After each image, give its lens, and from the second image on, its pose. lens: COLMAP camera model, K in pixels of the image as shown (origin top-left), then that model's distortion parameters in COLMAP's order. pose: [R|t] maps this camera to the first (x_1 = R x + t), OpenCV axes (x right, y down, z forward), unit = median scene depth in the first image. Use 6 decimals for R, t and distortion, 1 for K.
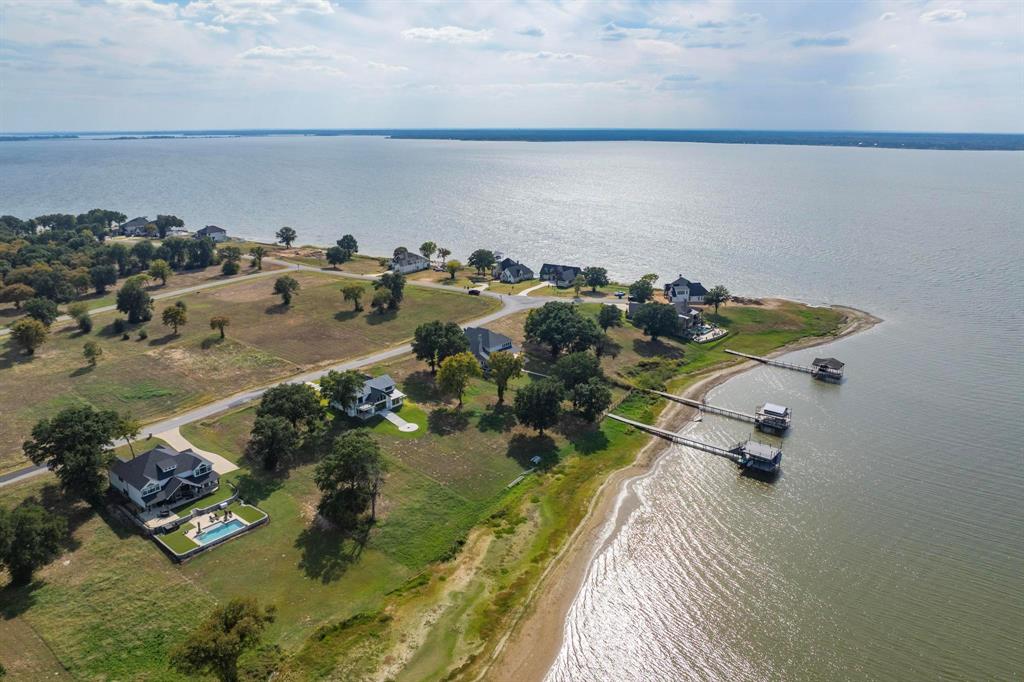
lens RADIAL K [[718.0, 0, 512.0], [0, 718.0, 341.0], [0, 0, 1]] dist [-0.041332, 0.005347]
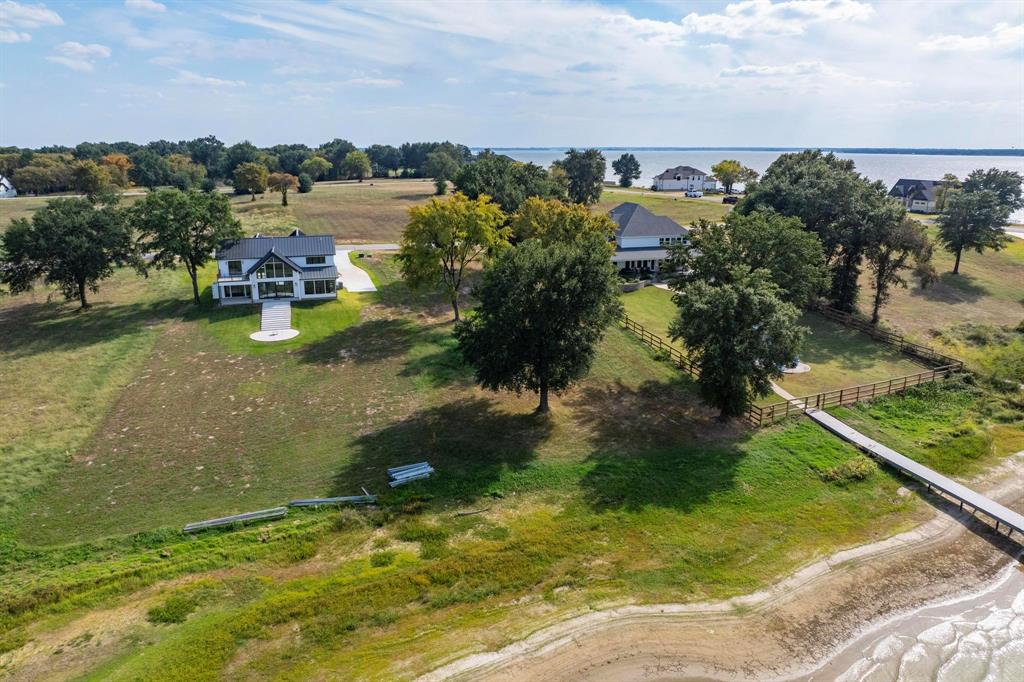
lens RADIAL K [[718.0, 0, 512.0], [0, 718.0, 341.0], [0, 0, 1]] dist [-0.041332, 0.005347]
pose [[0.827761, 0.145322, -0.541934, 0.168997], [-0.160218, 0.986881, 0.019915, 0.077971], [0.537718, 0.070343, 0.840185, 0.602091]]
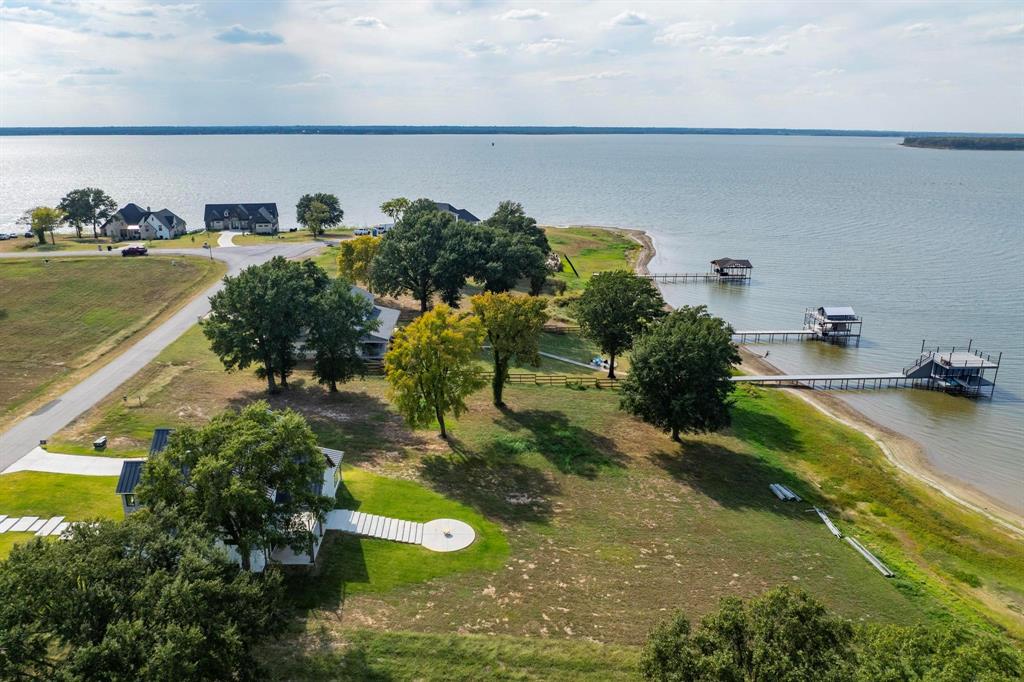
lens RADIAL K [[719.9, 0, 512.0], [0, 719.9, 341.0], [0, 0, 1]] dist [-0.050888, 0.019034]
pose [[0.733255, -0.190535, 0.652712, -0.268543], [0.189776, 0.979137, 0.072629, 0.012212], [-0.652933, 0.070614, 0.754116, 0.605685]]
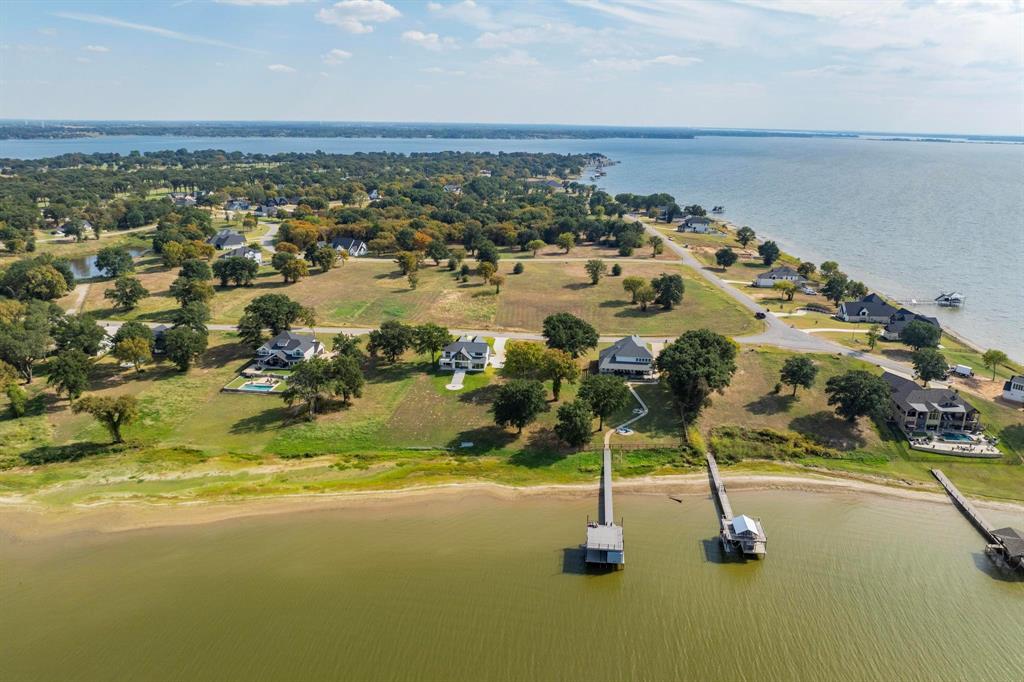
lens RADIAL K [[713.5, 0, 512.0], [0, 713.5, 341.0], [0, 0, 1]] dist [-0.024559, -0.003395]
pose [[0.544122, 0.252248, -0.800189, 0.666951], [-0.253697, 0.958554, 0.129658, -0.100388], [0.799730, 0.132456, 0.585565, 0.332421]]
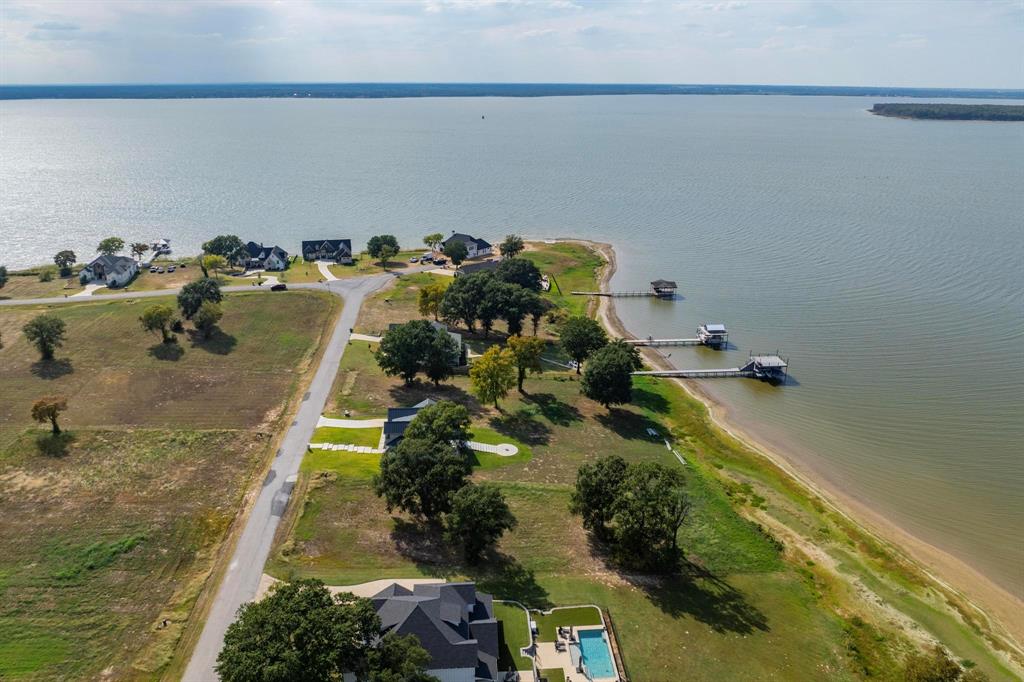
lens RADIAL K [[706.3, 0, 512.0], [0, 706.3, 341.0], [0, 0, 1]] dist [-0.040974, 0.000807]
pose [[0.719781, -0.237816, 0.652195, -0.530407], [0.194519, 0.970947, 0.139369, -0.092247], [-0.666391, 0.026549, 0.745129, 0.329488]]
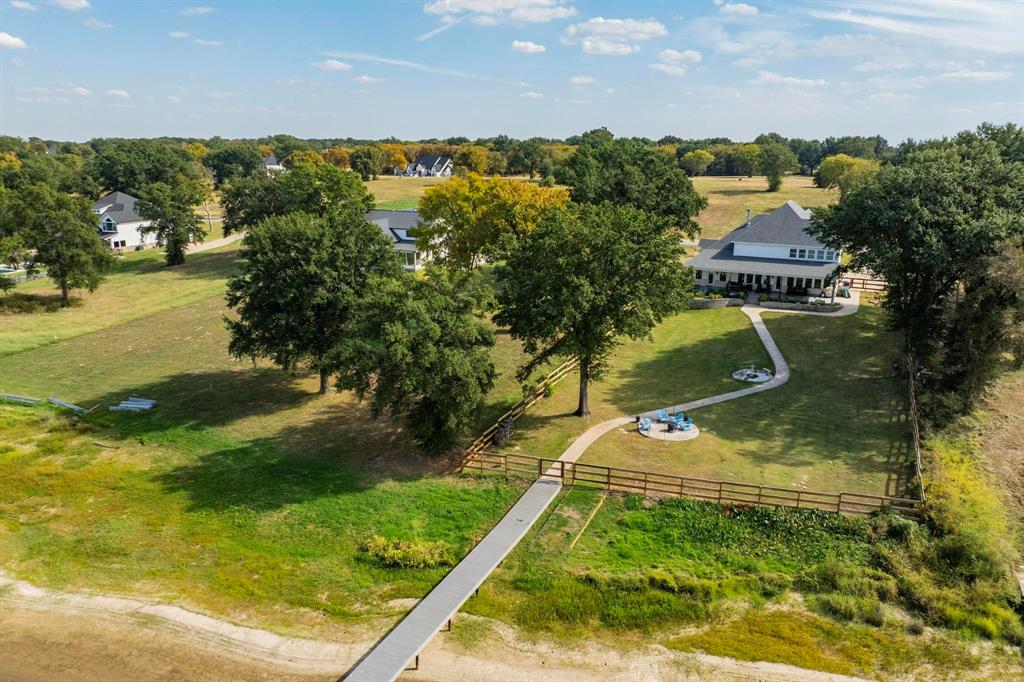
lens RADIAL K [[719.9, 0, 512.0], [0, 719.9, 341.0], [0, 0, 1]] dist [-0.050888, 0.019034]
pose [[0.240786, 0.255435, -0.936363, 0.290646], [-0.282468, 0.941429, 0.184180, 0.022307], [0.928566, 0.220145, 0.298835, 0.821670]]
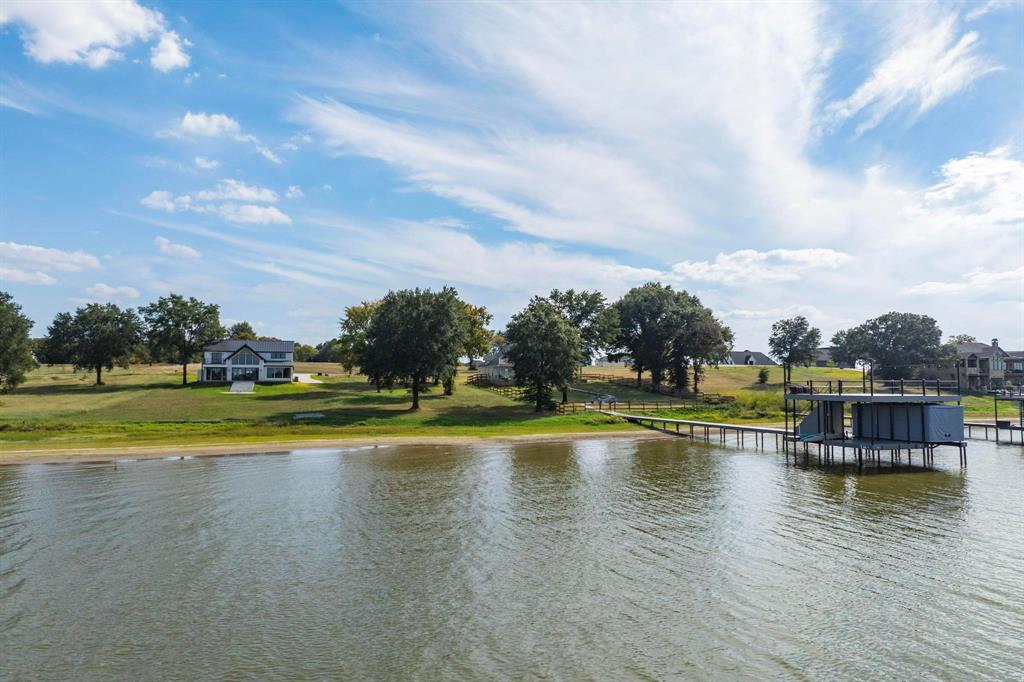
lens RADIAL K [[720.4, 0, 512.0], [0, 720.4, 341.0], [0, 0, 1]] dist [-0.038998, -0.003626]
pose [[0.831785, -0.033454, -0.554088, 0.296579], [-0.159905, 0.941429, -0.296887, 0.180923], [0.531567, 0.335548, 0.777717, 0.550115]]
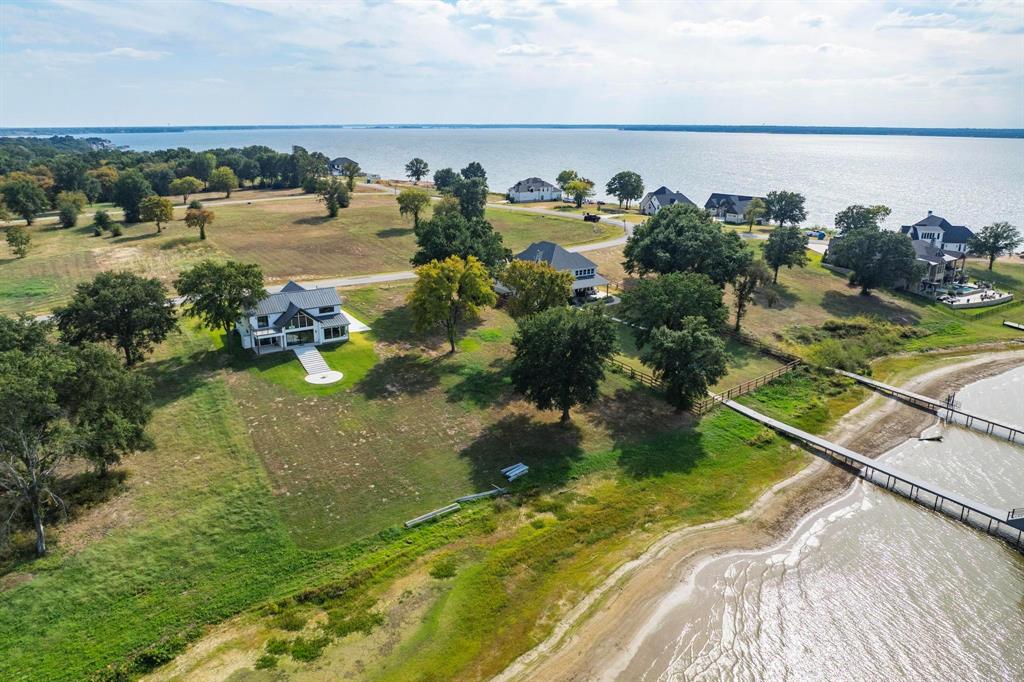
lens RADIAL K [[719.9, 0, 512.0], [0, 719.9, 341.0], [0, 0, 1]] dist [-0.050888, 0.019034]
pose [[0.949401, 0.092814, -0.300040, 0.123174], [-0.092316, 0.995603, 0.015870, 0.060360], [0.300194, 0.012631, 0.953795, 0.443872]]
